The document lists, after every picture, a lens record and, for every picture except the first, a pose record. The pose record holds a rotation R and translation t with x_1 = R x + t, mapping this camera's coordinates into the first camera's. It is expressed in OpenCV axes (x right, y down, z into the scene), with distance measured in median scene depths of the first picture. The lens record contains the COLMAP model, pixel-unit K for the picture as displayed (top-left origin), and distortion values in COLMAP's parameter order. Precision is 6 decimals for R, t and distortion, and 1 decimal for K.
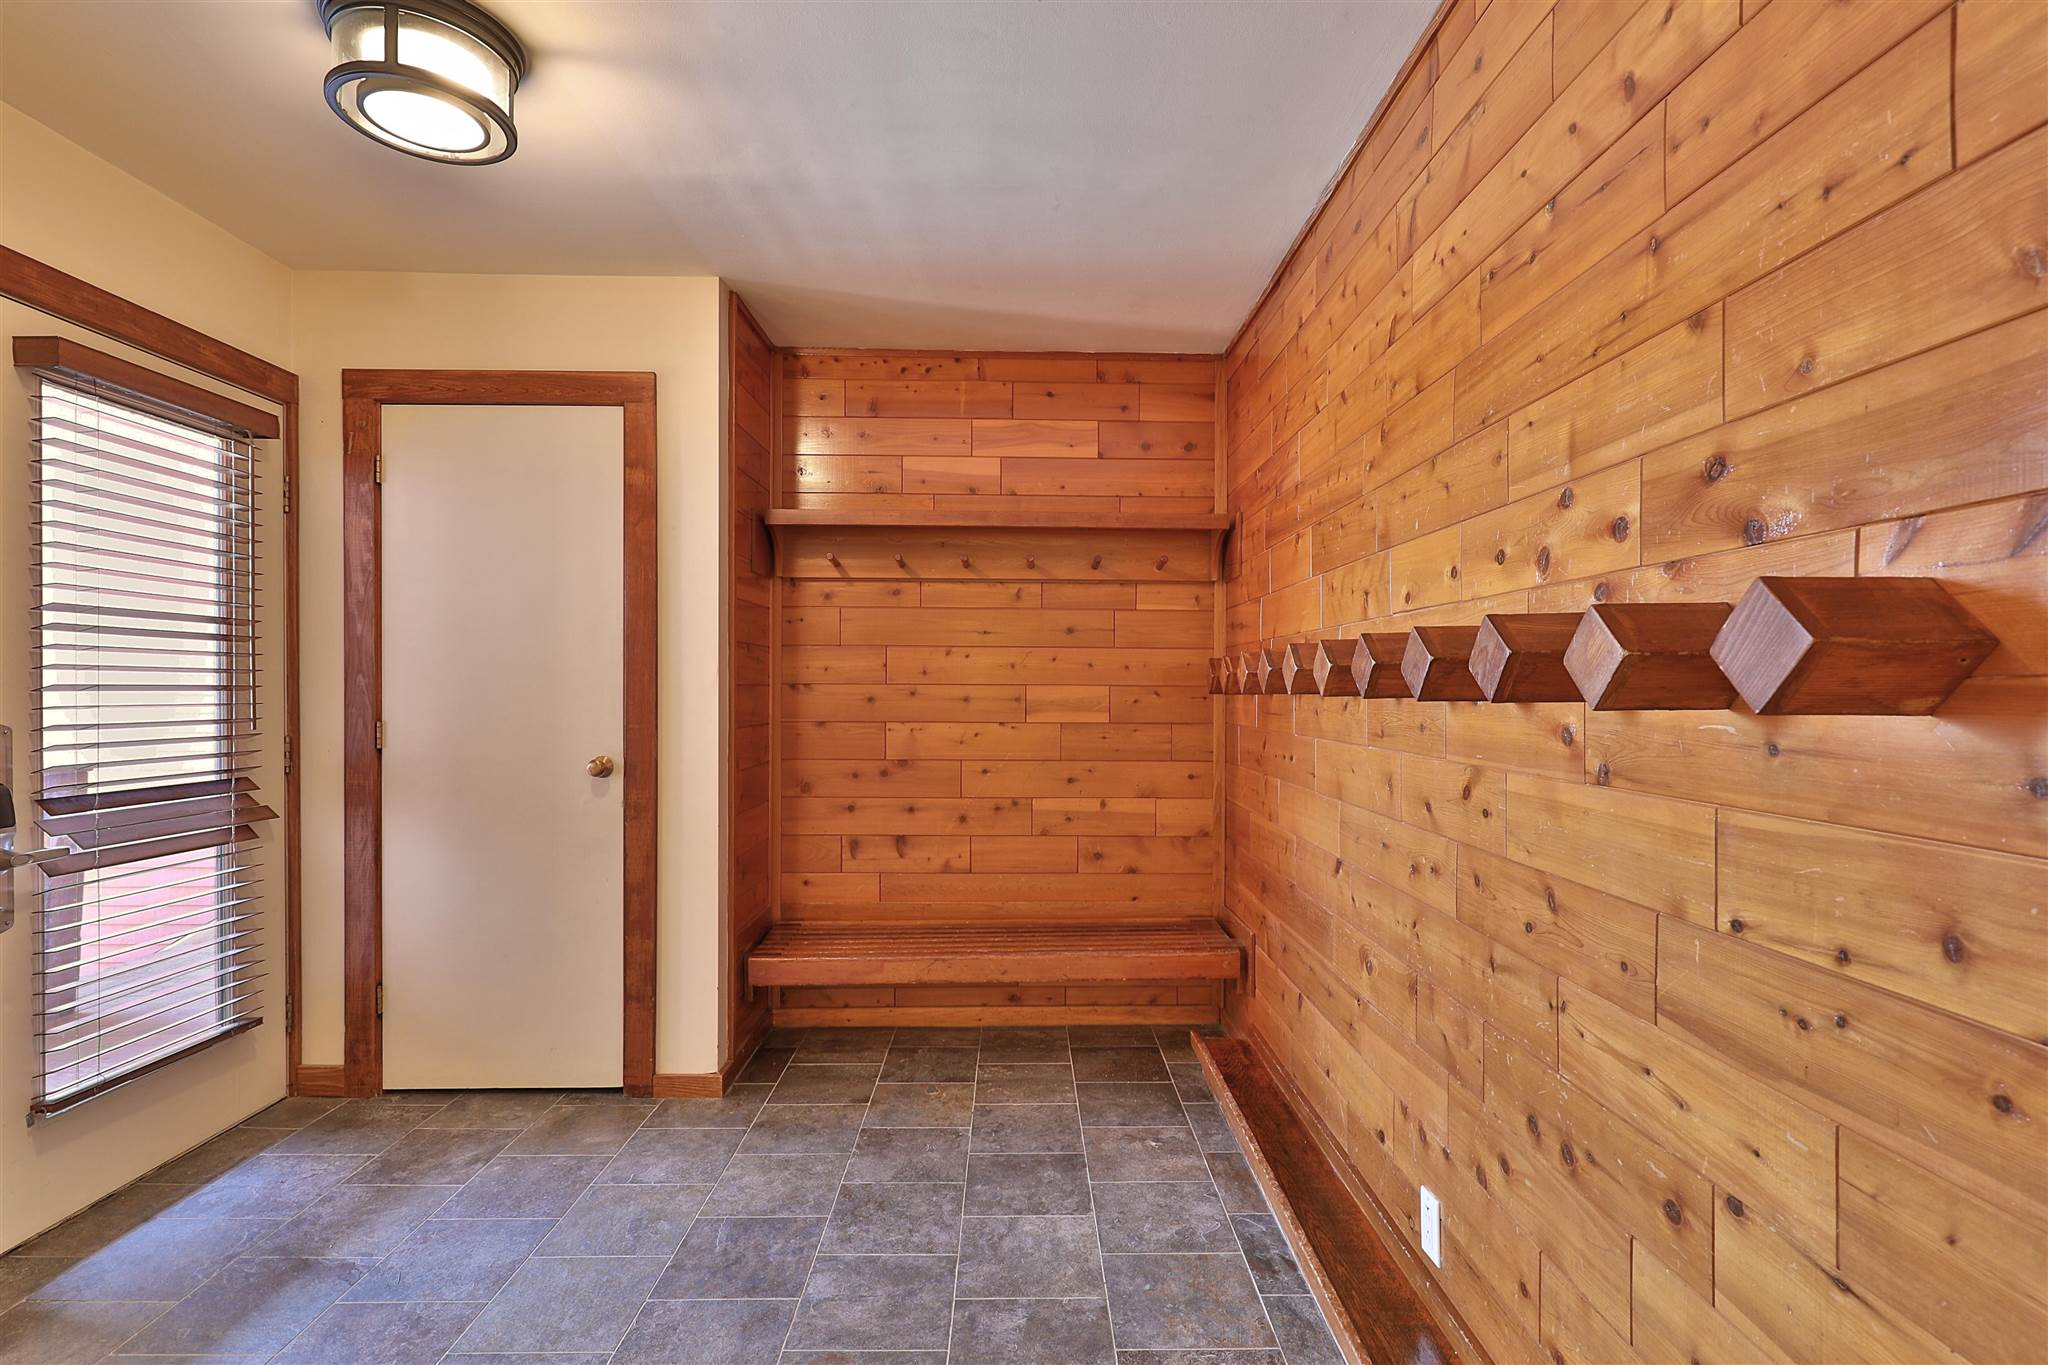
lens RADIAL K [[991.7, 0, 1015.6], [0, 991.7, 695.3], [0, 0, 1]] dist [-0.000598, 0.000507]
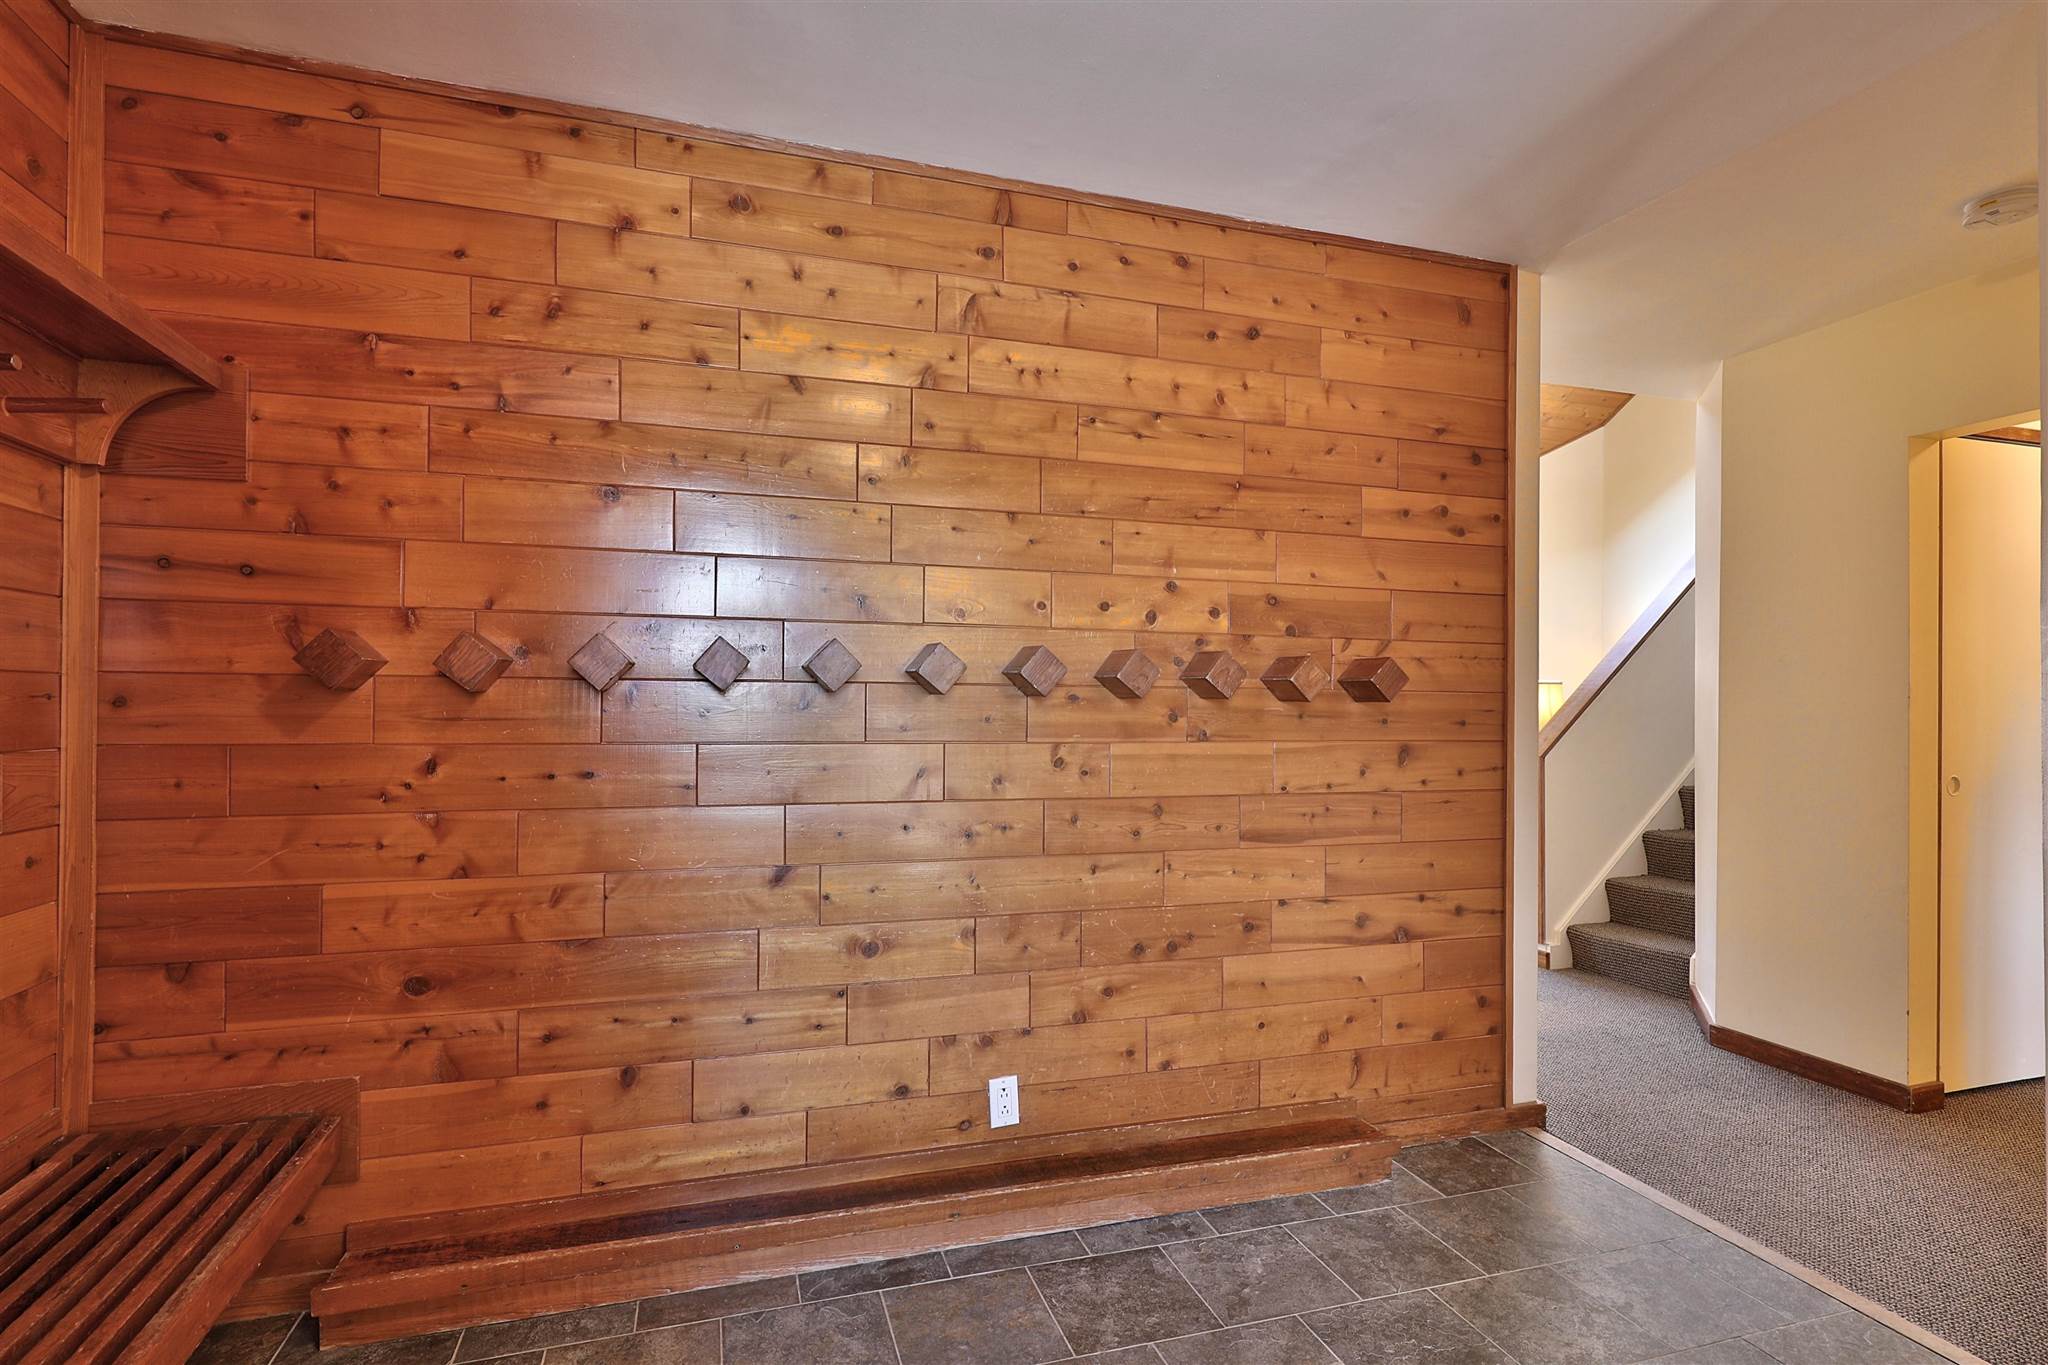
lens RADIAL K [[991.7, 0, 1015.6], [0, 991.7, 695.3], [0, 0, 1]] dist [-0.000598, 0.000507]
pose [[-0.298518, -0.000496, 0.954404, -0.716796], [-0.003195, 0.999995, -0.000479, 0.001058], [-0.954399, -0.003192, -0.298518, 1.186237]]
